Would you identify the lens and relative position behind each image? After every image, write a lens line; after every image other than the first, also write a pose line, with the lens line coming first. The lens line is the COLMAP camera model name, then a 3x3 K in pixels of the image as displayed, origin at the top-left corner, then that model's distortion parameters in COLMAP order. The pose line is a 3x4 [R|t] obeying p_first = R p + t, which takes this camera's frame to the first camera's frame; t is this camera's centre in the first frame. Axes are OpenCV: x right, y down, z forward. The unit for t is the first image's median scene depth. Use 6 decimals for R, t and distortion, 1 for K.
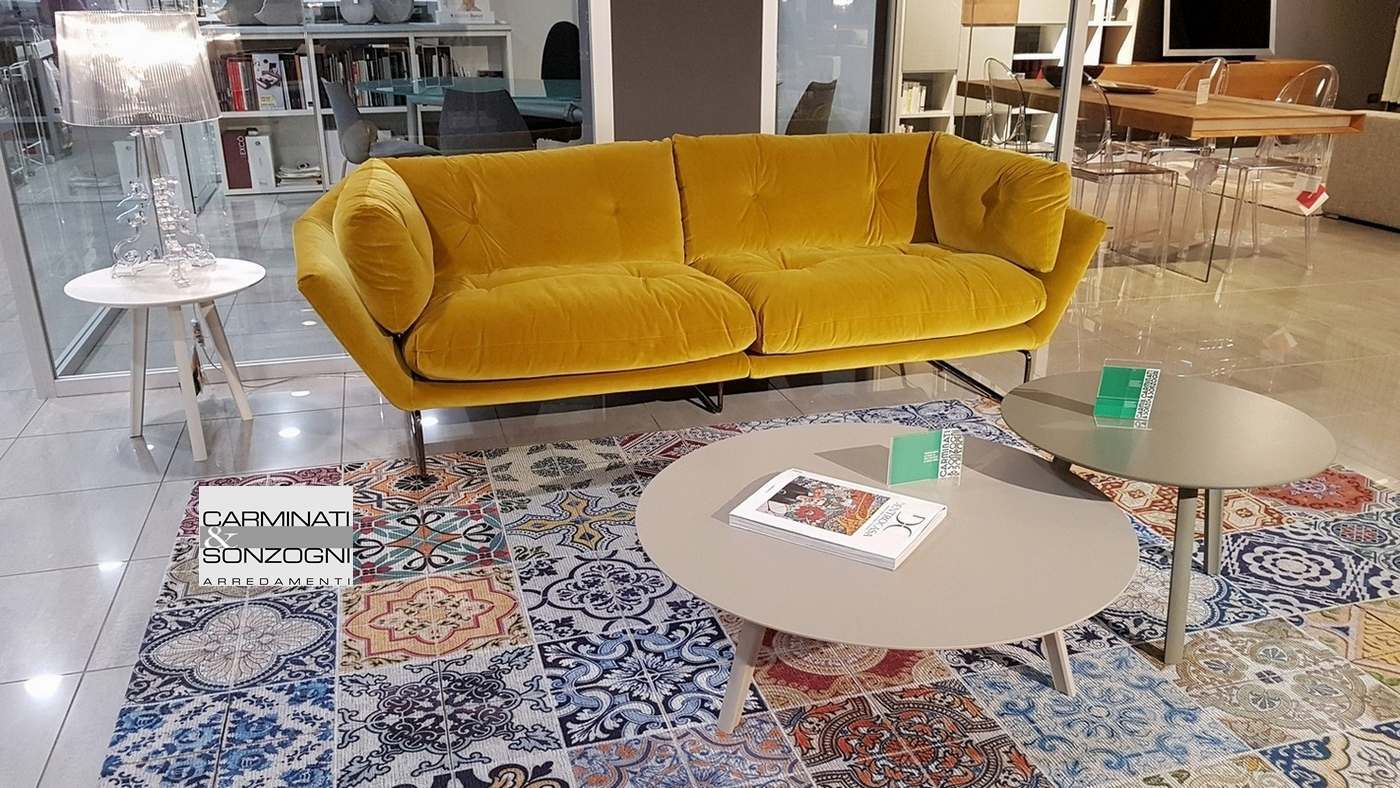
lens RADIAL K [[1070.0, 0, 706.5], [0, 1070.0, 390.5], [0, 0, 1]] dist [-0.001895, -0.001185]
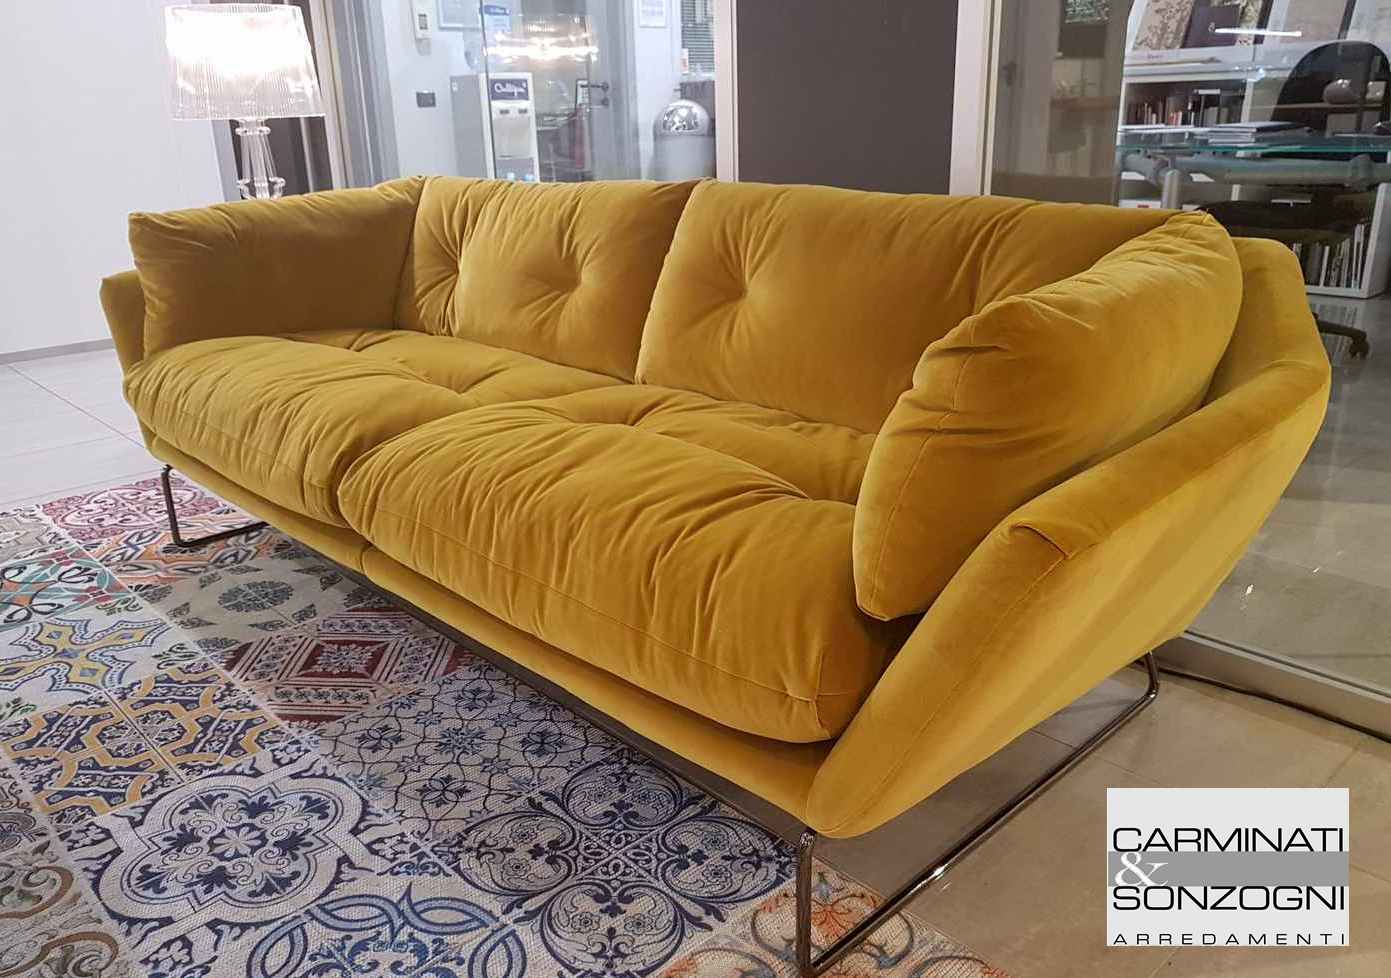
lens RADIAL K [[1099.0, 0, 690.3], [0, 1099.0, 484.7], [0, 0, 1]] dist [-0.005204, -0.009695]
pose [[0.462260, 0.278397, -0.841909, 0.624616], [-0.283104, 0.946085, 0.157403, -0.207550], [0.840338, 0.165587, 0.516152, 0.889454]]
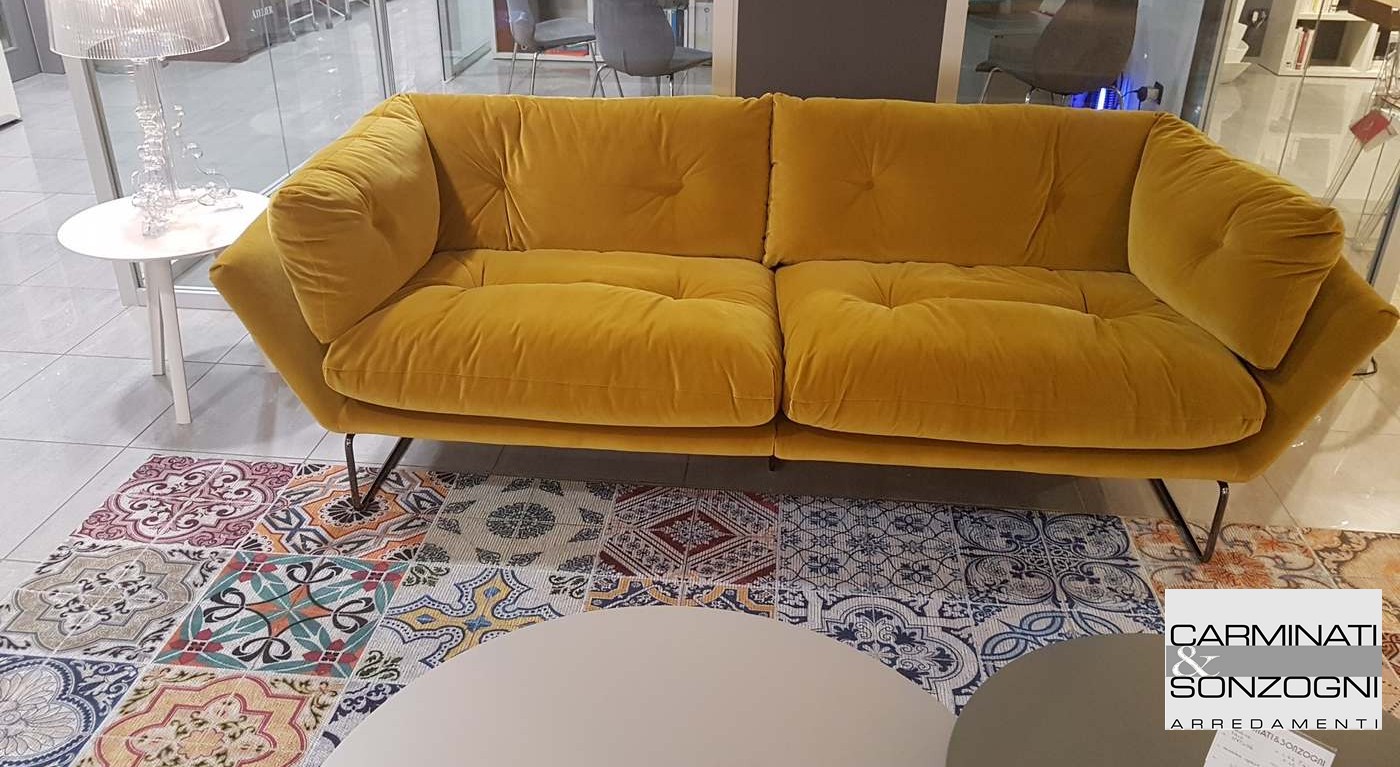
lens RADIAL K [[1052.1, 0, 695.4], [0, 1052.1, 383.9], [0, 0, 1]] dist [0.004602, -0.005656]
pose [[0.927615, 0.177878, -0.328465, 0.230030], [-0.132649, 0.978889, 0.155498, -0.174318], [0.349191, -0.100672, 0.931628, 0.341981]]
